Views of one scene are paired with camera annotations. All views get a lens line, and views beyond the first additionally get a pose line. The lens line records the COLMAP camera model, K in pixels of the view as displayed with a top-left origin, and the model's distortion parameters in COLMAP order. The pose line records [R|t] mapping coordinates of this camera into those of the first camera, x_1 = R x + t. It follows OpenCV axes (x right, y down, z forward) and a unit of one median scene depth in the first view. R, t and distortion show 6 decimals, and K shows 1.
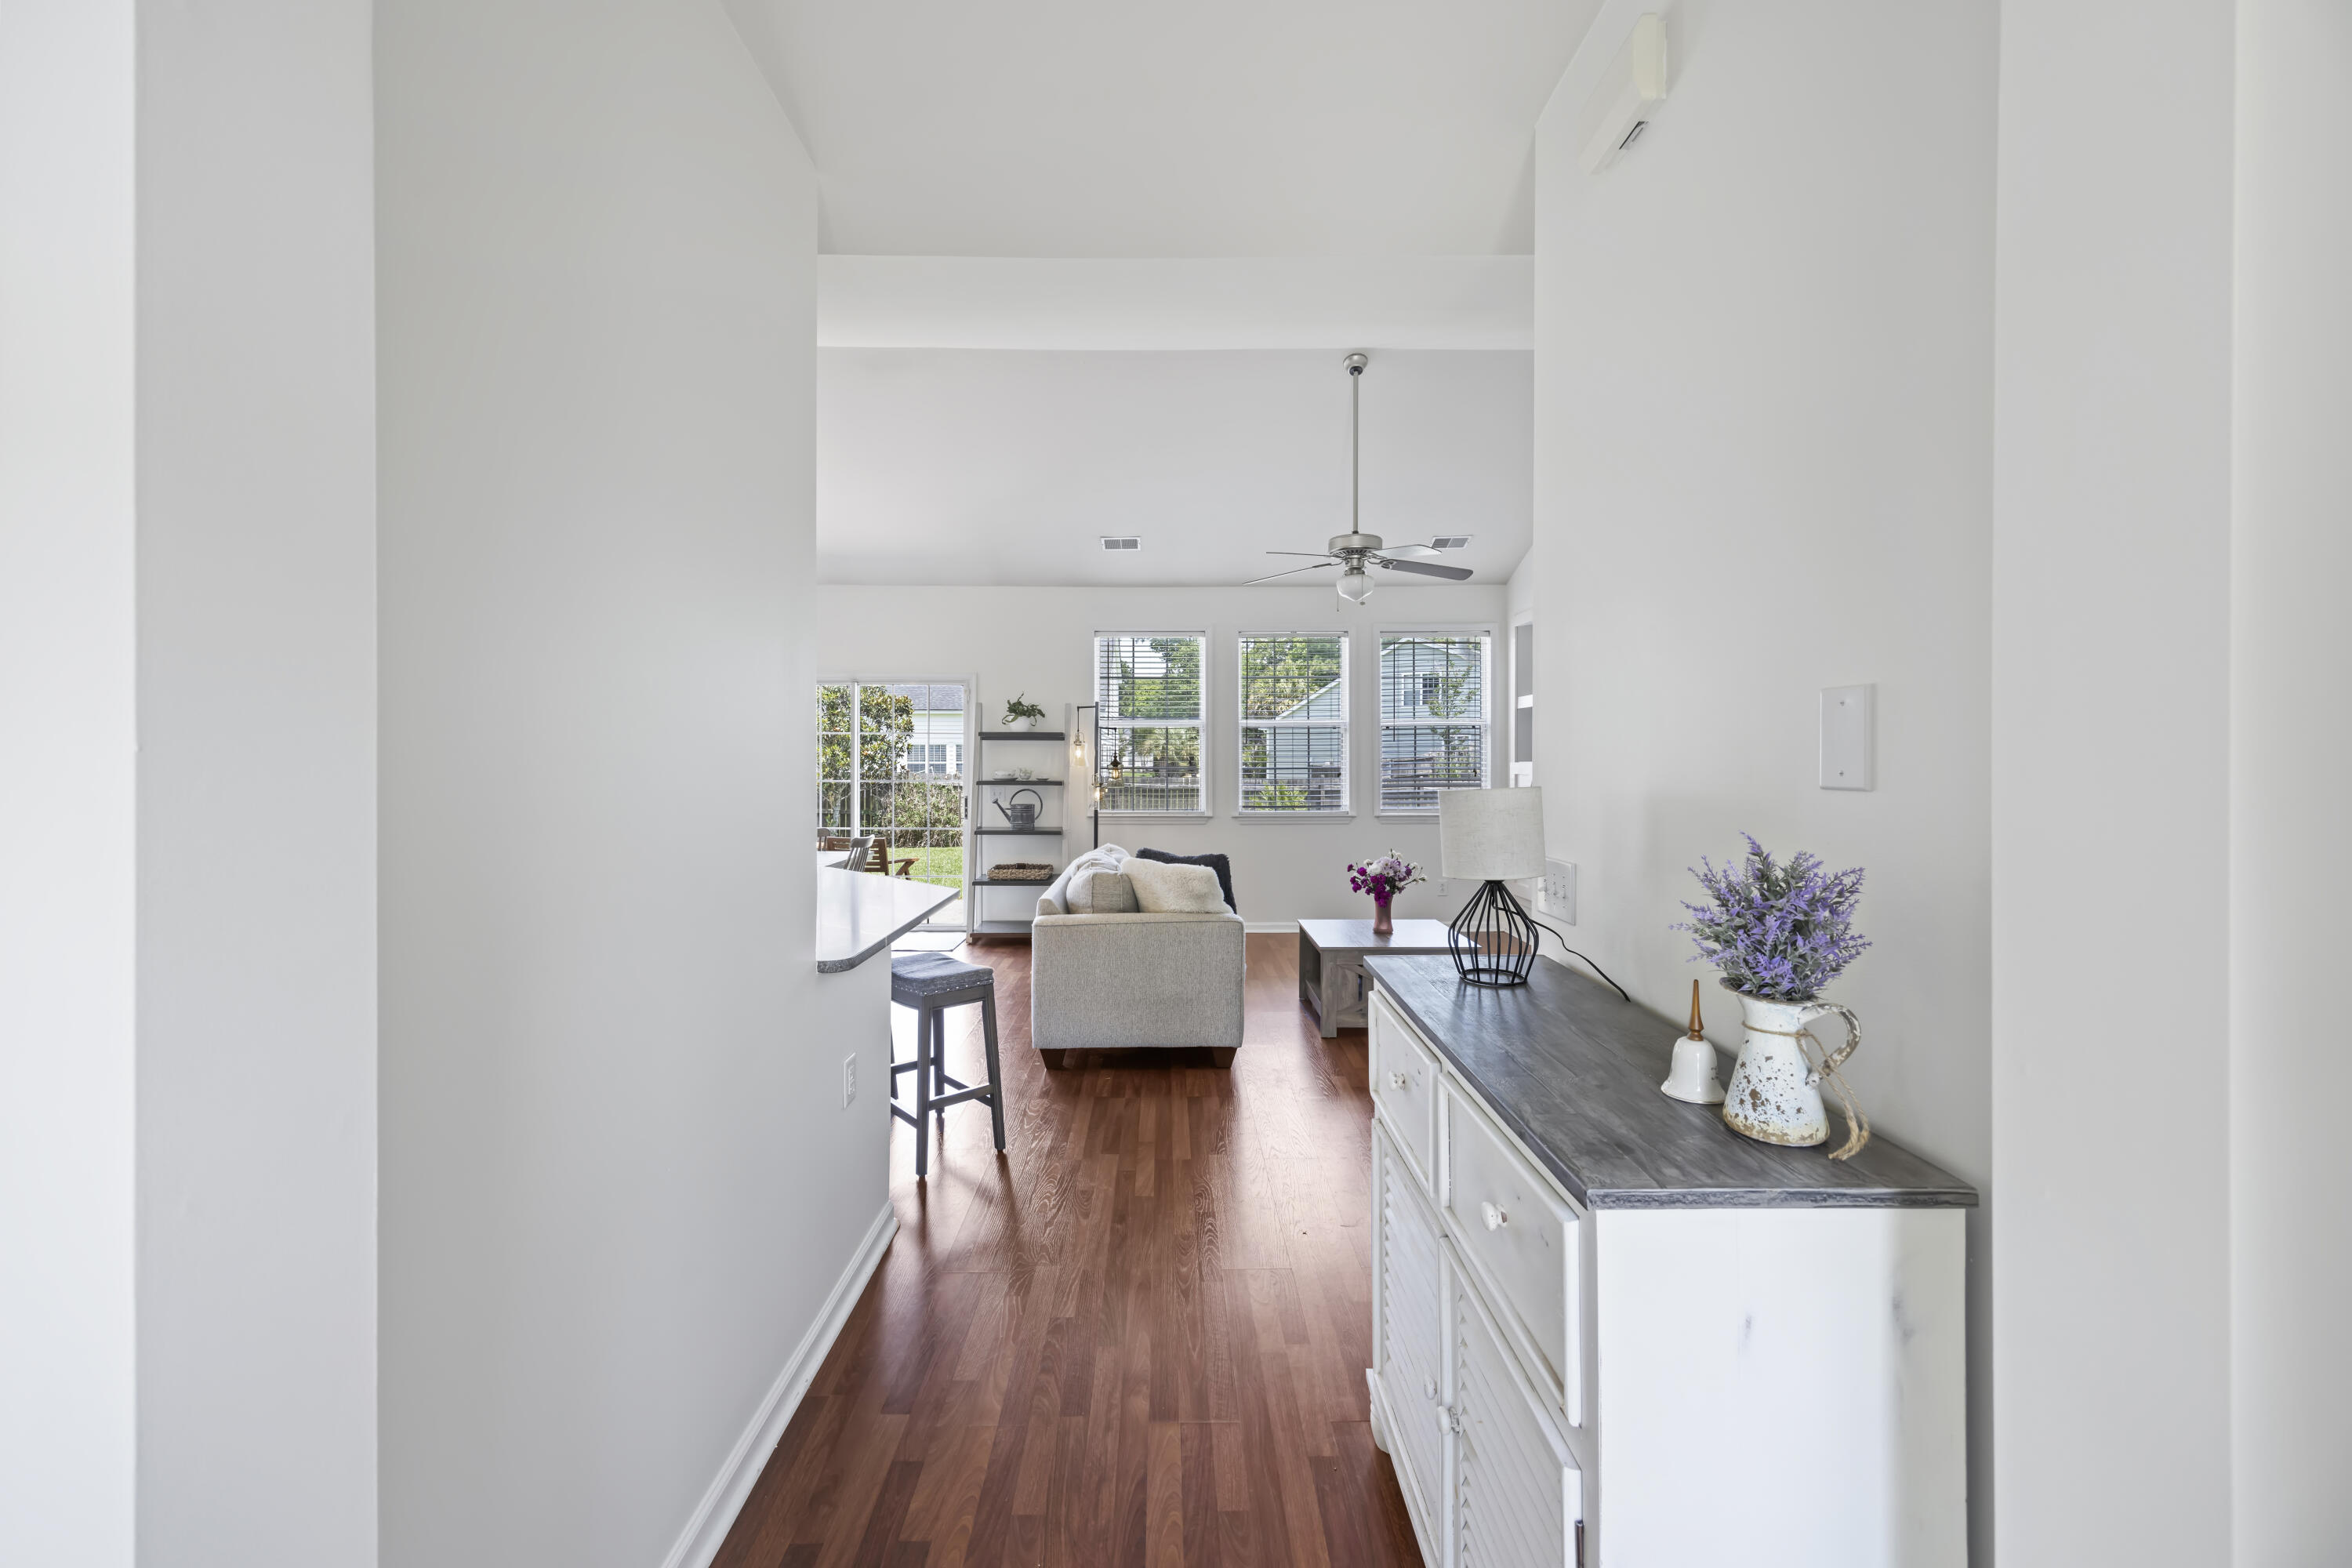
lens RADIAL K [[927.9, 0, 1170.3], [0, 927.9, 766.4], [0, 0, 1]] dist [-0.016960, -0.000164]
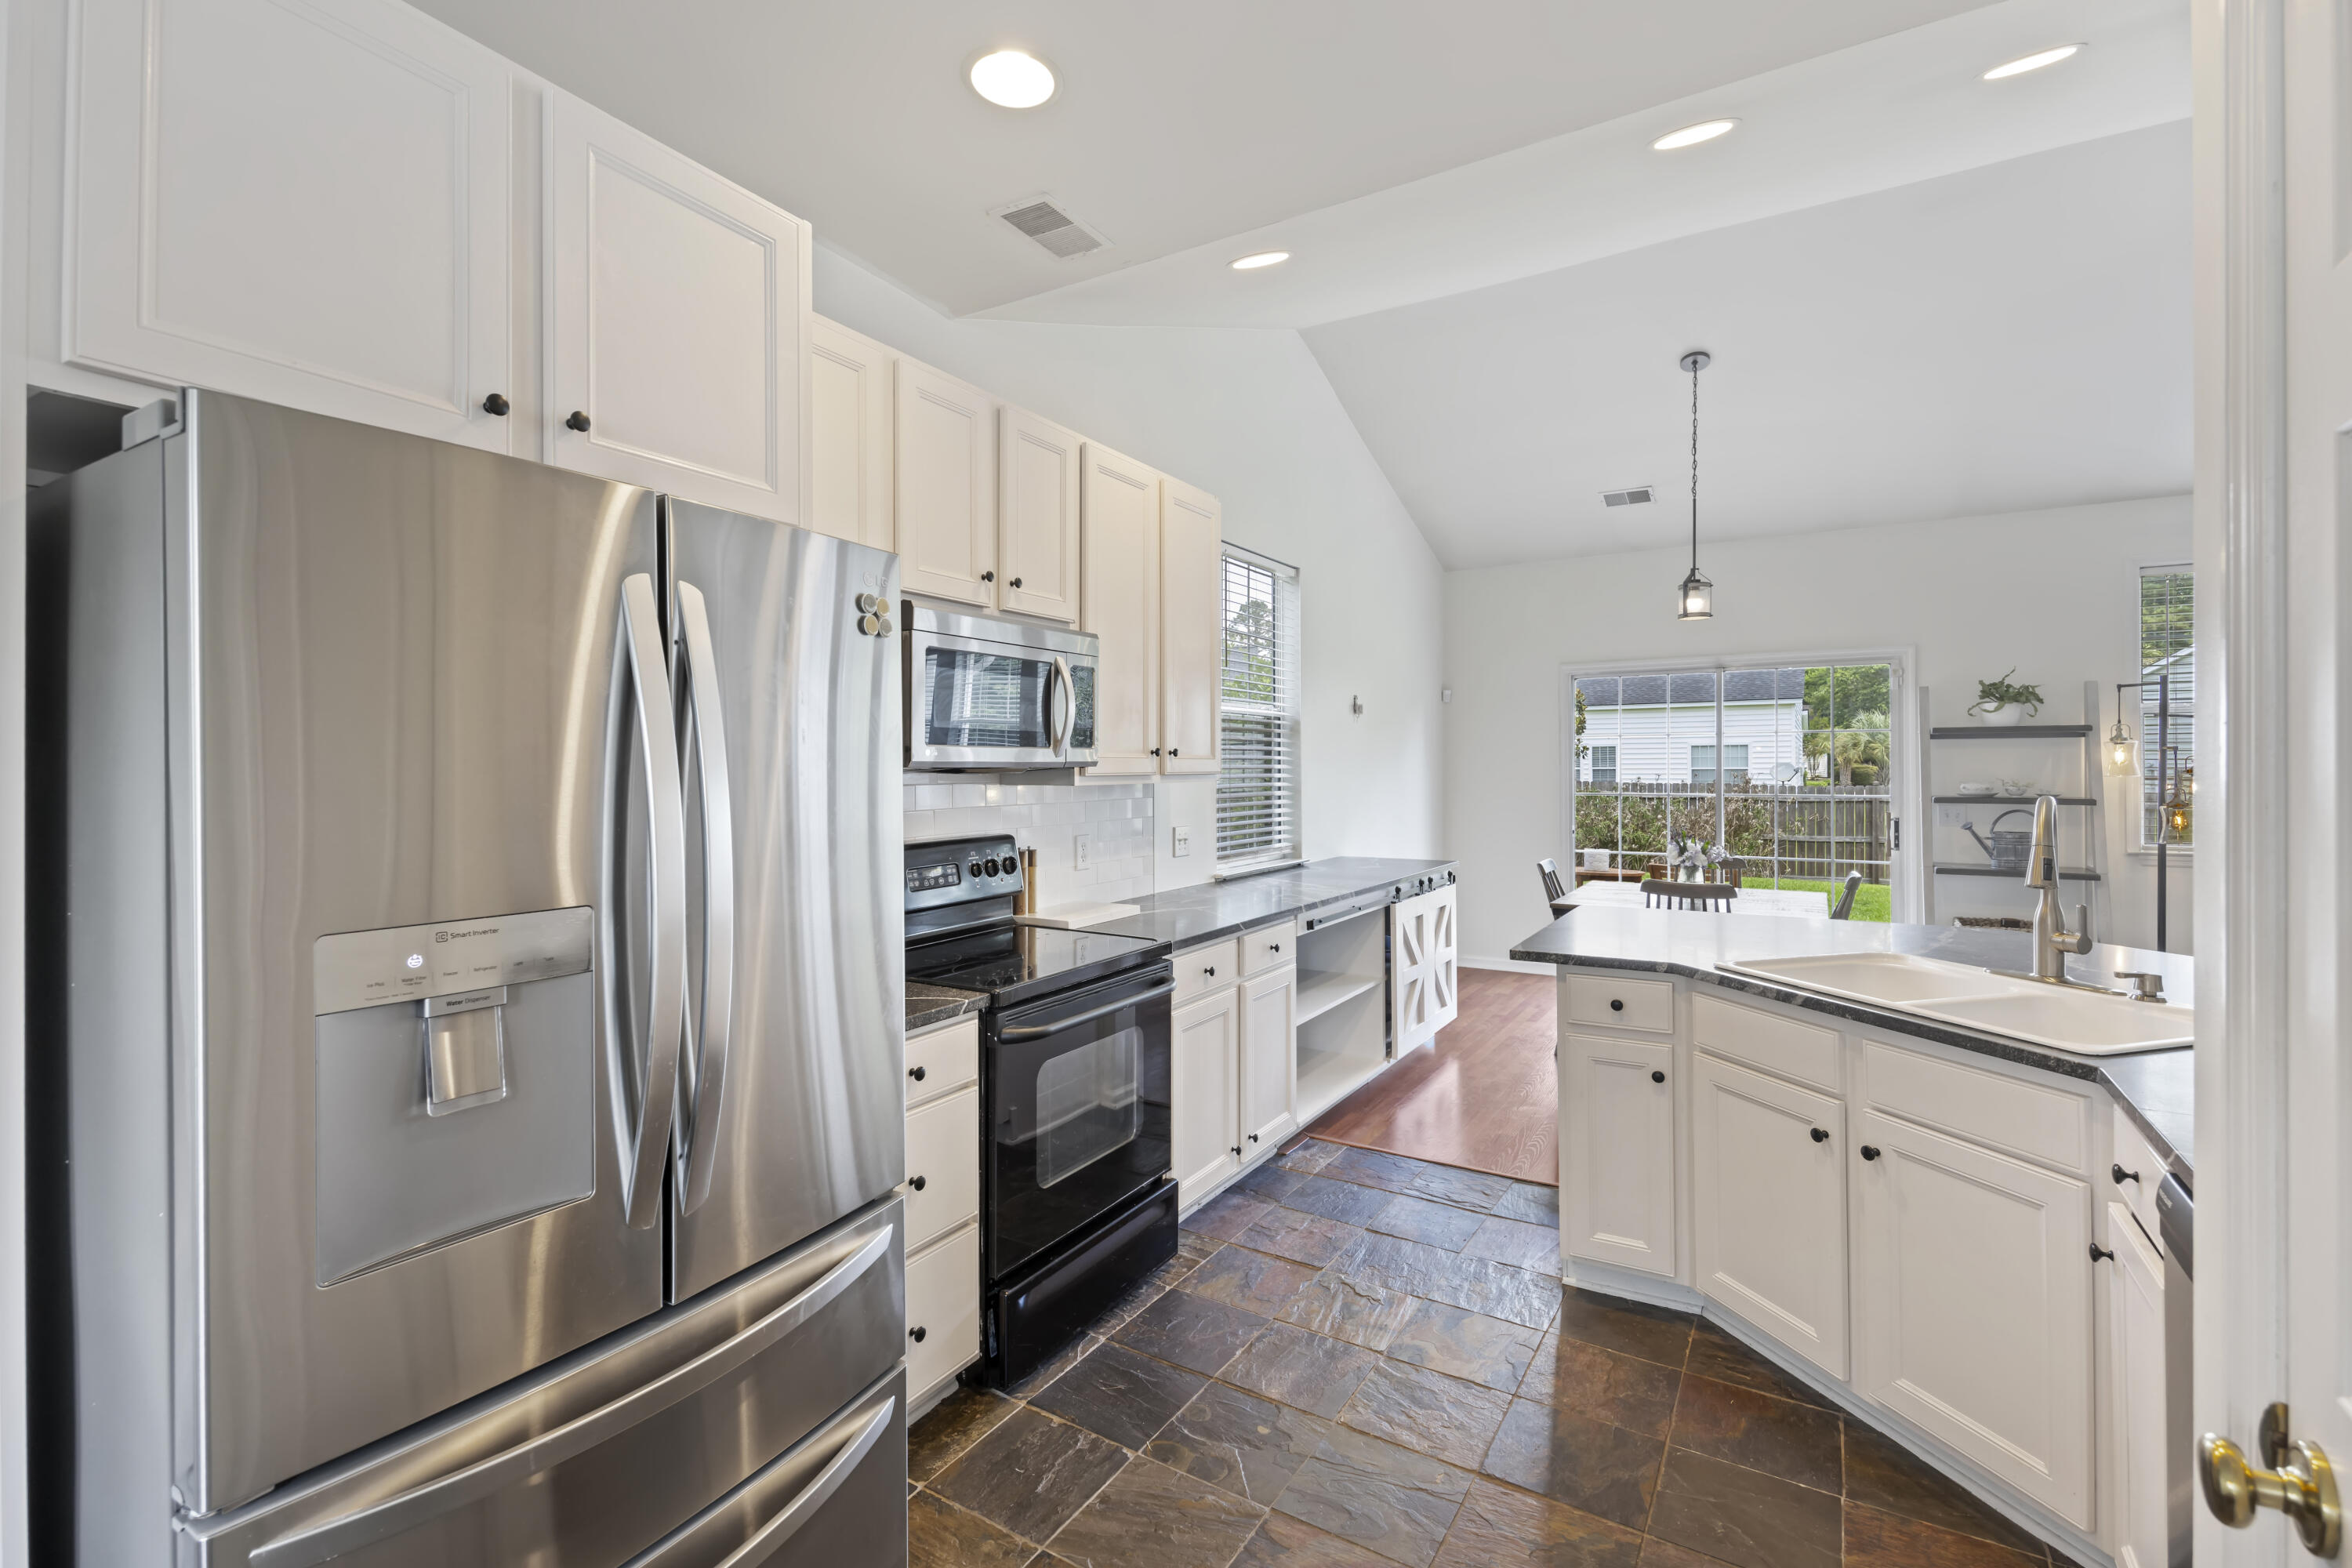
lens RADIAL K [[1049.0, 0, 1106.6], [0, 1049.0, 764.0], [0, 0, 1]] dist [-0.014674, 0.000642]
pose [[0.826089, -0.007522, -0.563489, -0.277642], [0.000396, 0.999918, -0.012767, 0.000387], [0.563539, 0.010324, 0.826025, -0.005609]]
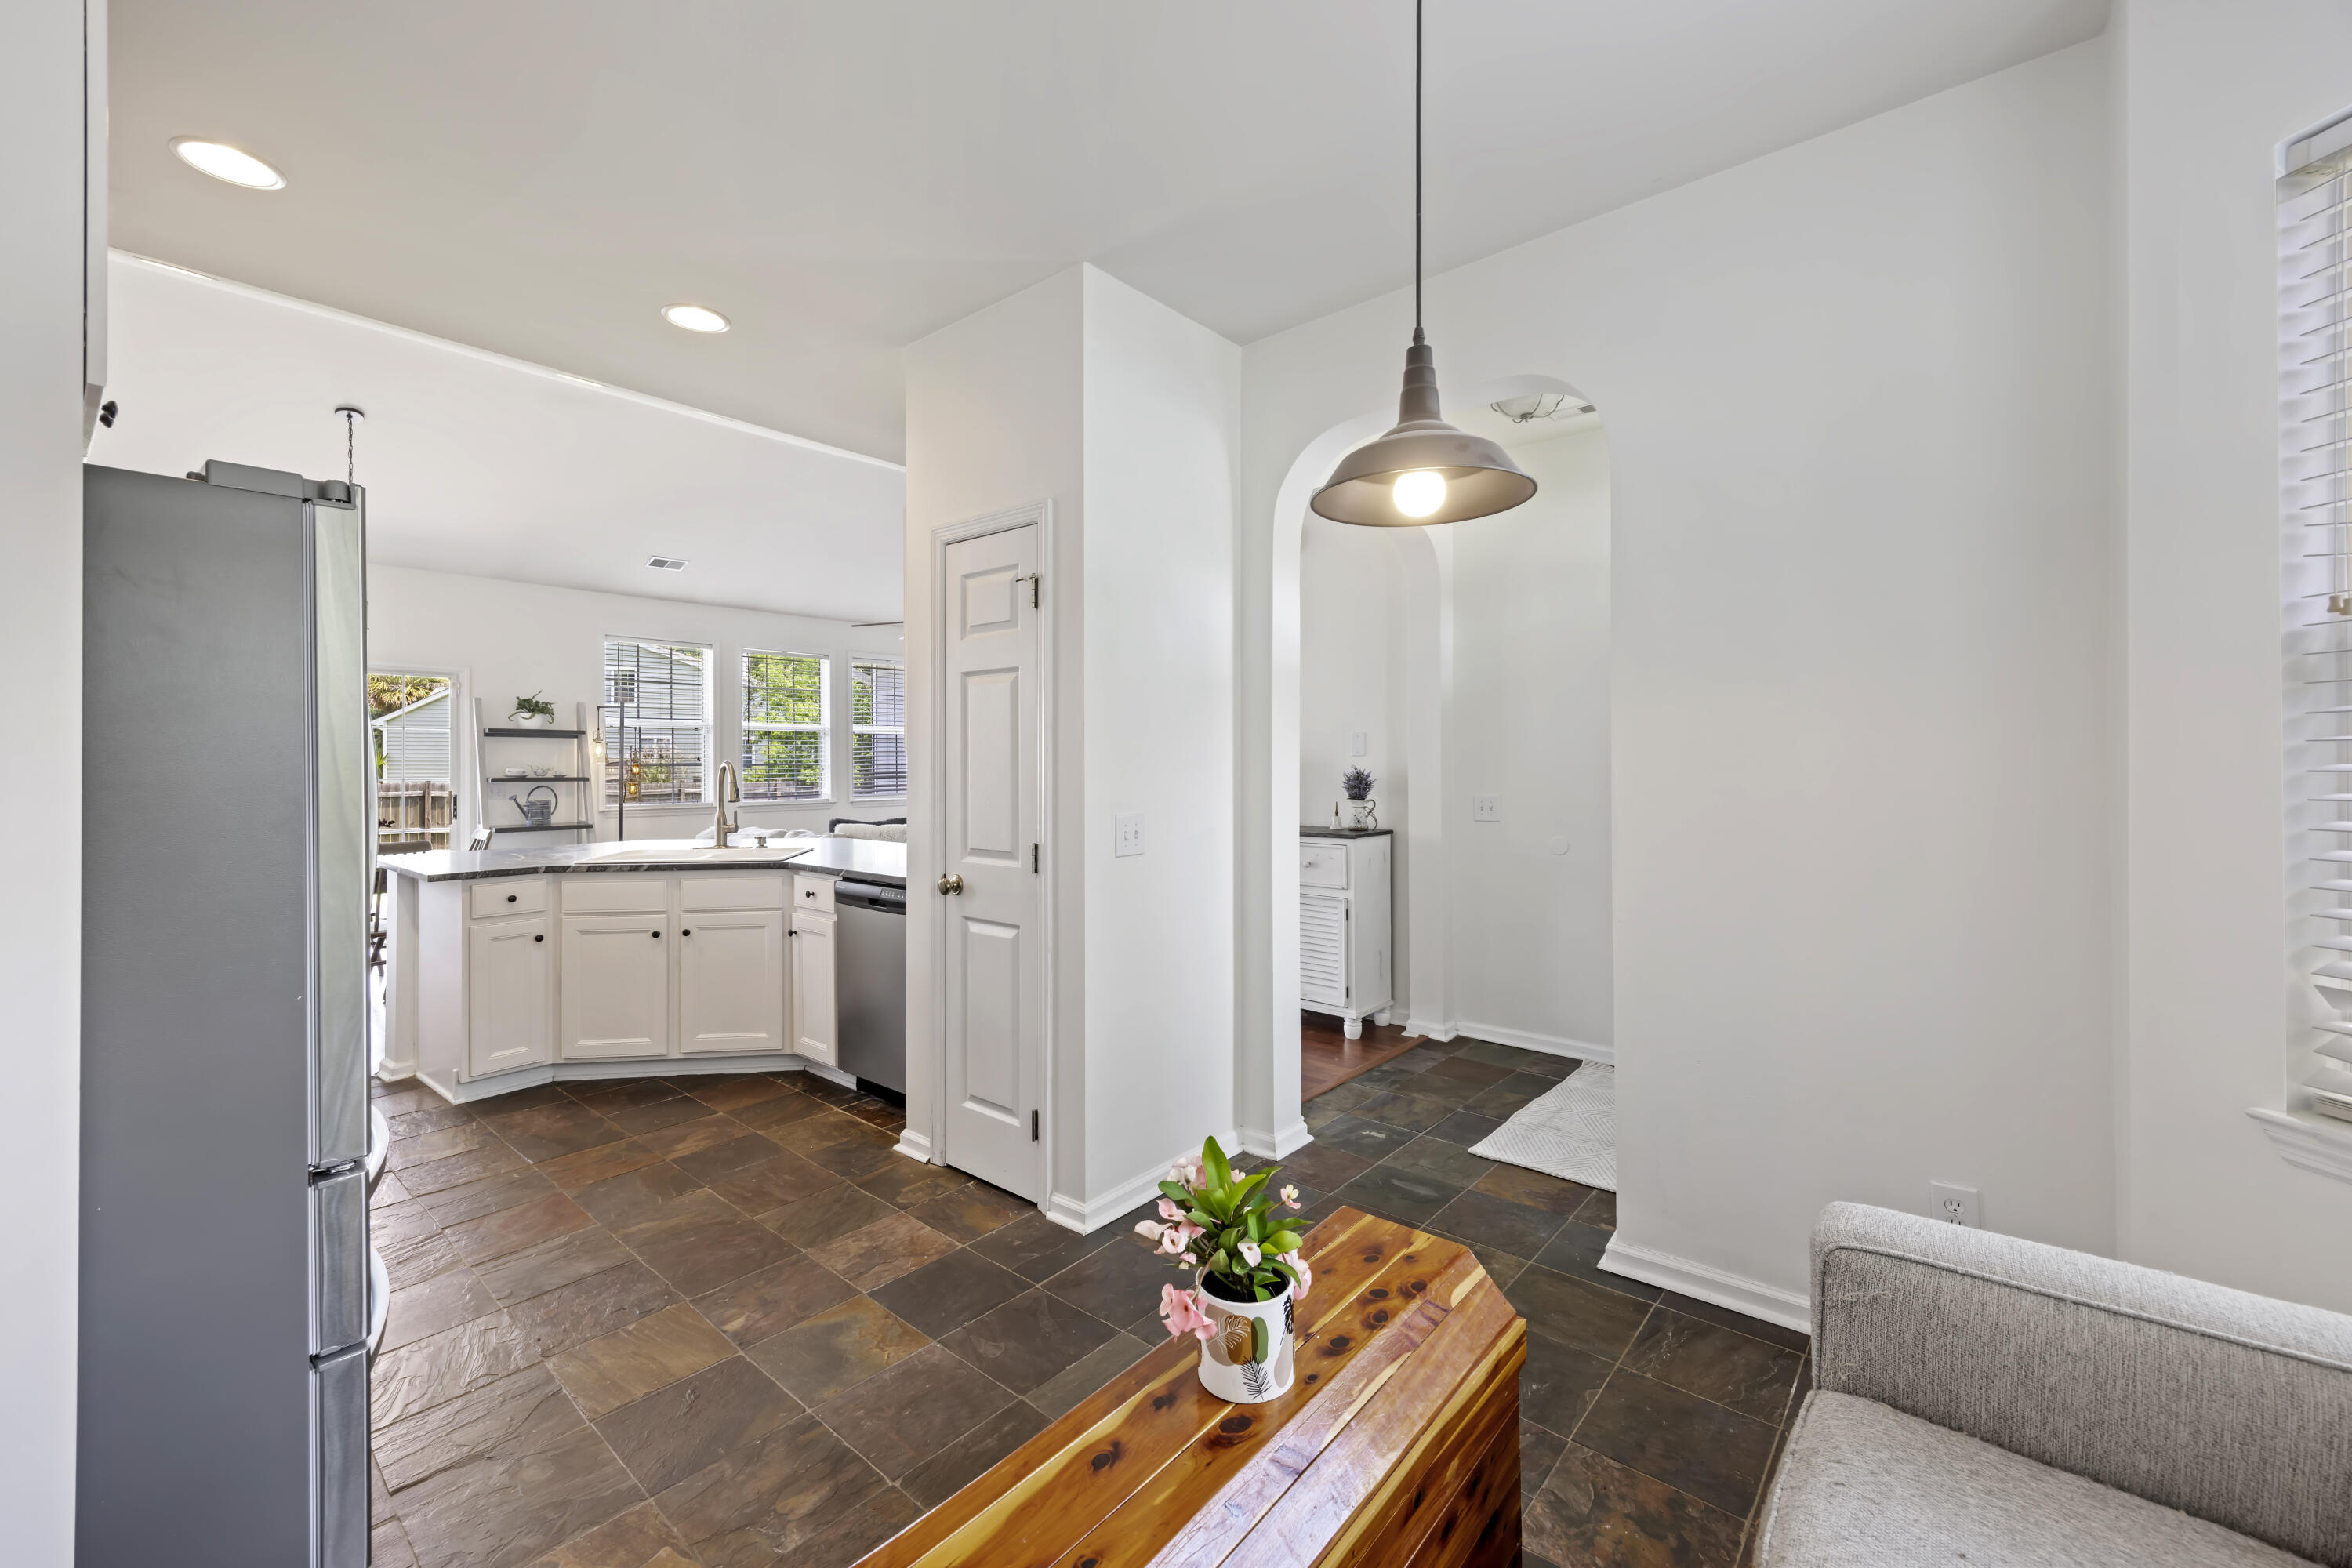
lens RADIAL K [[927.9, 0, 1179.5], [0, 927.9, 780.0], [0, 0, 1]] dist [-0.016960, -0.000164]
pose [[0.659225, -0.014911, 0.751798, -0.450338], [0.007720, 0.999885, 0.013062, 0.010255], [-0.751906, -0.002807, 0.659264, -0.184645]]
